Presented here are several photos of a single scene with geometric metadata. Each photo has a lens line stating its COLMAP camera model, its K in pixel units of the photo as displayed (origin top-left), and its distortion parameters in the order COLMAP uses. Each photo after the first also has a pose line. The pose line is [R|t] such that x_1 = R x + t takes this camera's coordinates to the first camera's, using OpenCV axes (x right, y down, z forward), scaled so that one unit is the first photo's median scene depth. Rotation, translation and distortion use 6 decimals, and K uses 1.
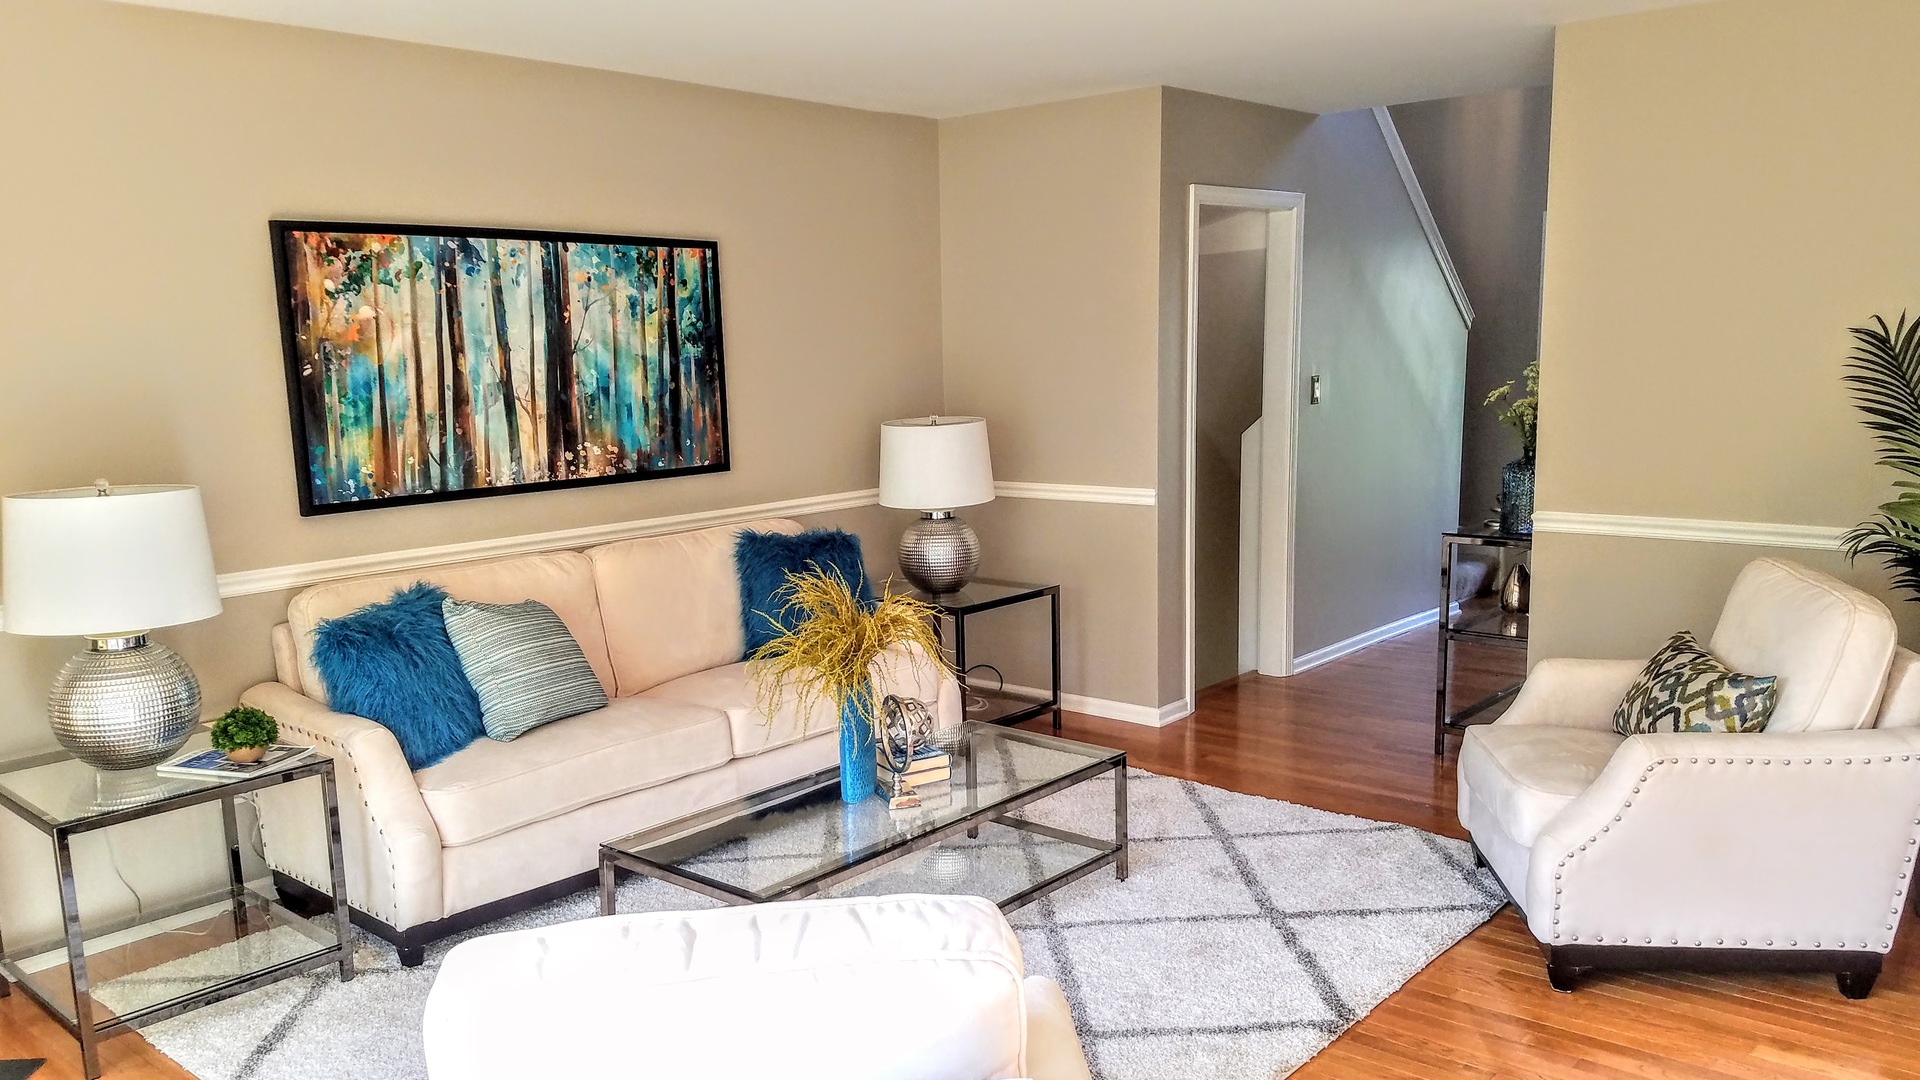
lens RADIAL K [[1466.5, 0, 955.2], [0, 1466.5, 542.3], [0, 0, 1]] dist [0.099548, -0.028670]
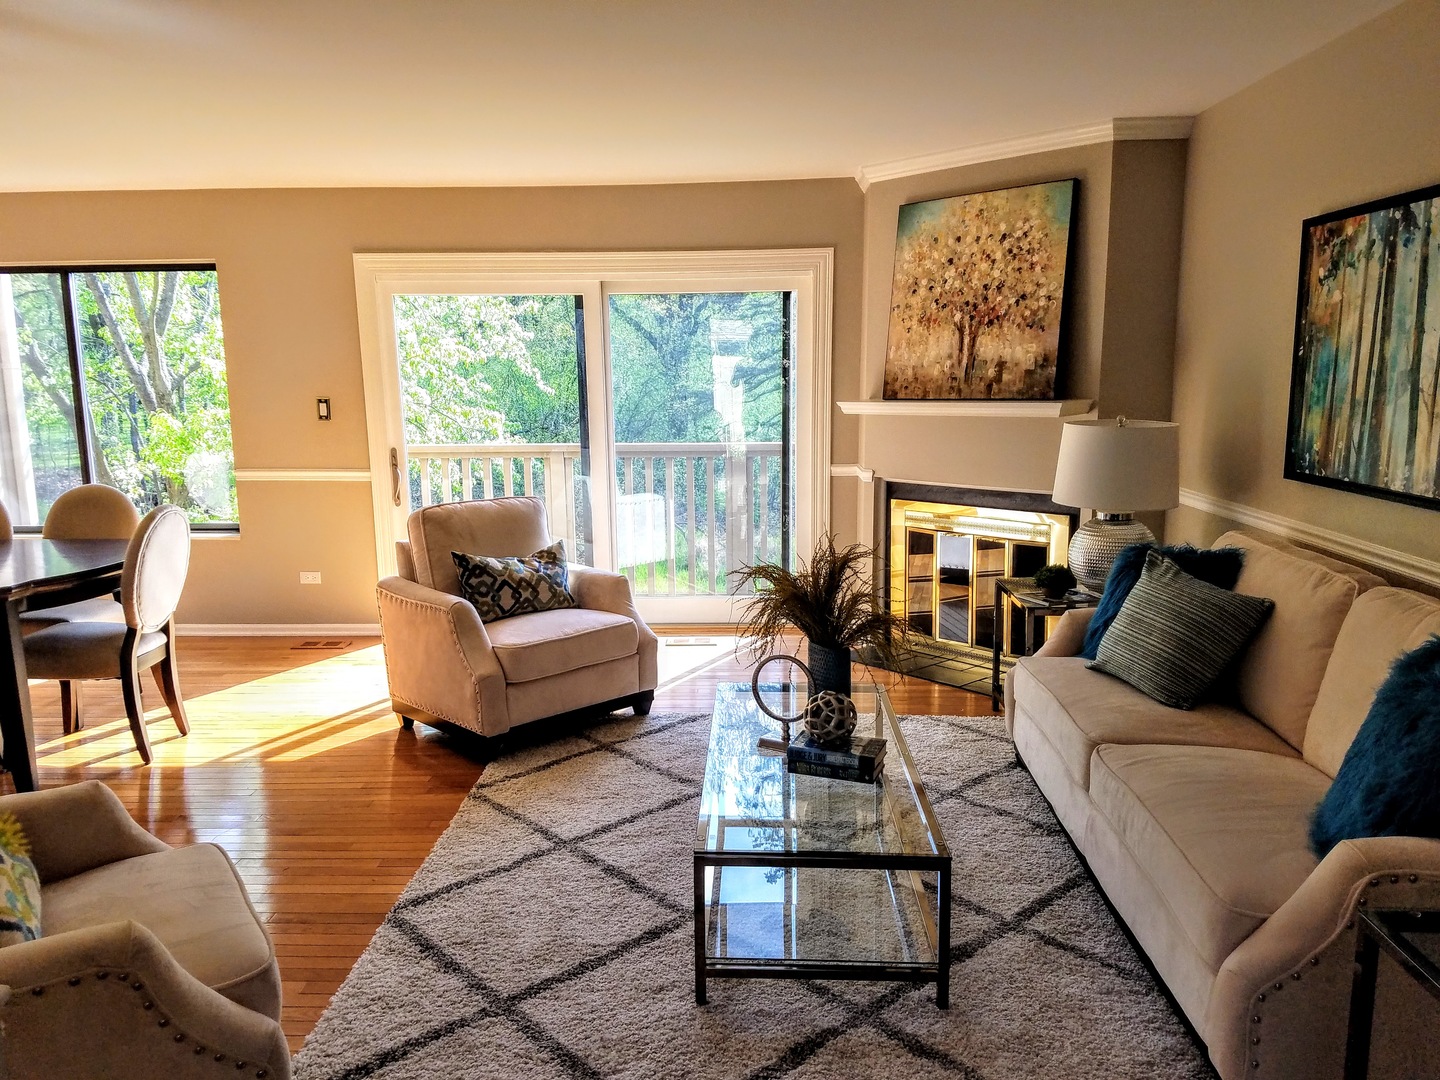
lens RADIAL K [[1097.8, 0, 715.7], [0, 1097.8, 545.8], [0, 0, 1]] dist [-0.003759, -0.004151]
pose [[-0.767248, 0.139336, -0.626031, 0.421077], [-0.062055, 0.955407, 0.288698, -0.174649], [0.638341, 0.260352, -0.724388, 1.270478]]
